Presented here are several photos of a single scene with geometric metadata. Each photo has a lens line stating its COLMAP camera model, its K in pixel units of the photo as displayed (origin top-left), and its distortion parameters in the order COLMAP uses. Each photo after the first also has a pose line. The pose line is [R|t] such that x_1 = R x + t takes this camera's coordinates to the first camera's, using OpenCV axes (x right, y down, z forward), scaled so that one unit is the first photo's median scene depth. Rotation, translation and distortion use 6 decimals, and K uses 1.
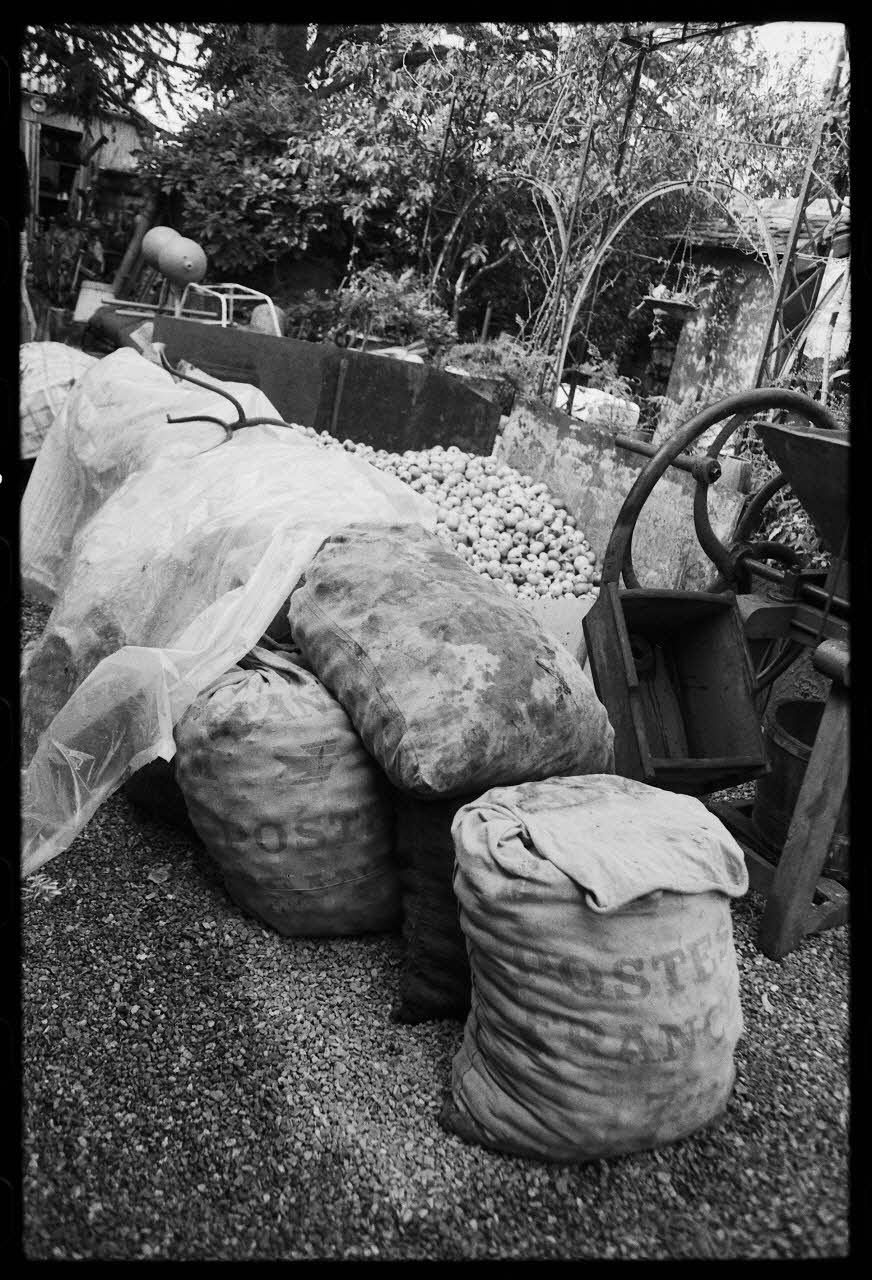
lens RADIAL K [[951.9, 0, 436.0], [0, 951.9, 640.0], [0, 0, 1]] dist [-0.096792, 0.109782]
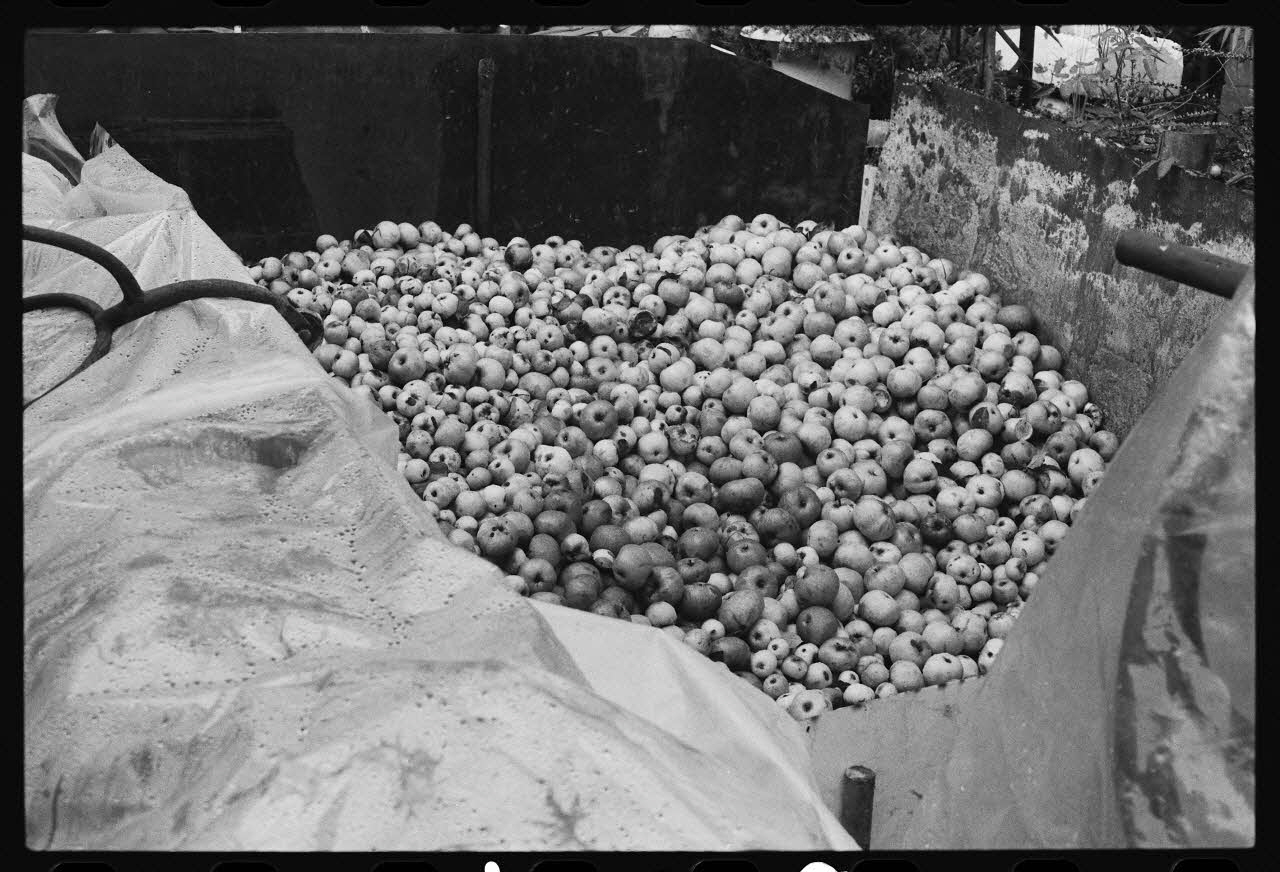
lens RADIAL K [[1756.8, 0, 636.8], [0, 1756.8, 483.8], [0, 0, 1]] dist [-0.093869, -0.086934]
pose [[0.985669, -0.116976, -0.121548, 0.050440], [0.115355, 0.993117, -0.020310, -0.079080], [0.123087, 0.005998, 0.992378, 0.212383]]
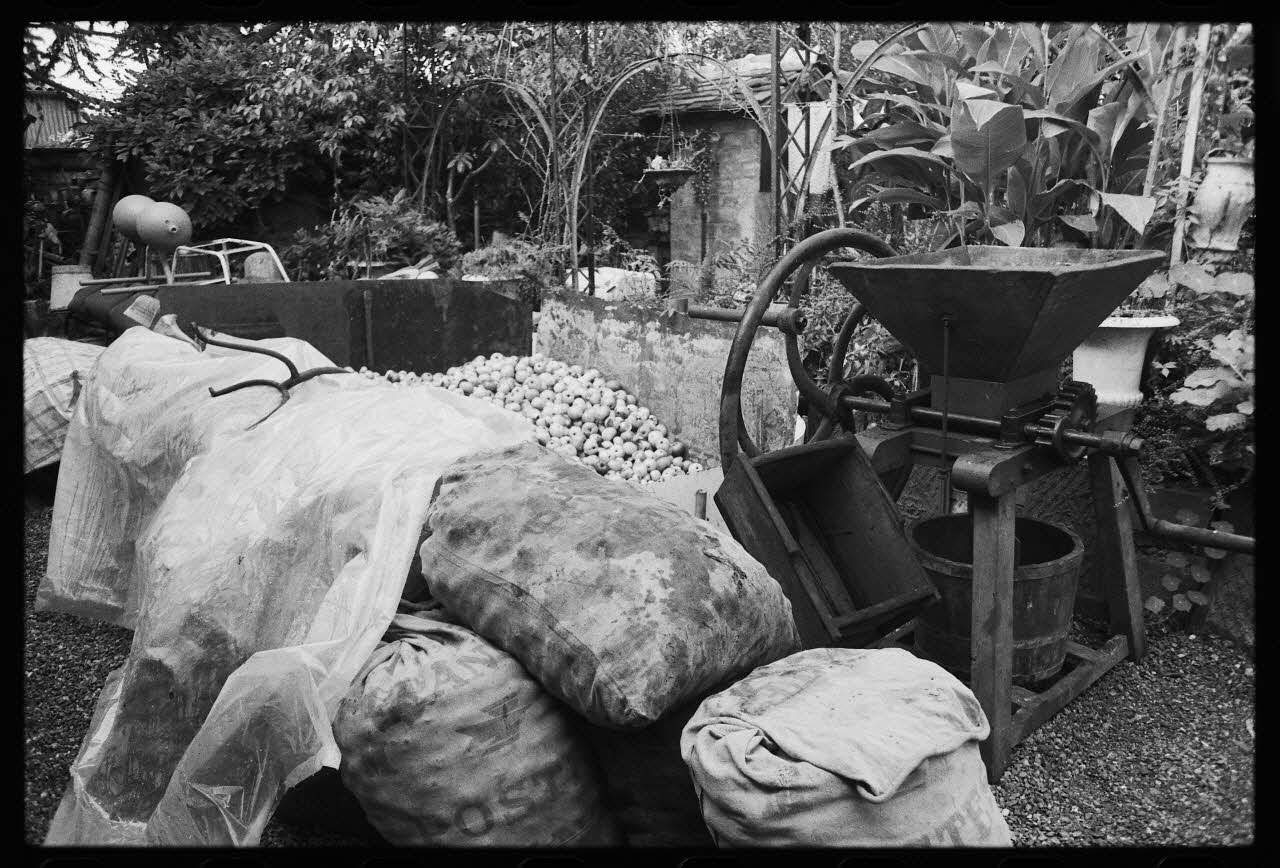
lens RADIAL K [[951.9, 0, 641.5], [0, 951.9, 437.4], [0, 0, 1]] dist [-0.096792, 0.109782]
pose [[0.955045, -0.233603, 0.182533, -0.041547], [0.249434, 0.965938, -0.068888, -0.016600], [-0.160223, 0.111321, 0.980783, 0.026190]]
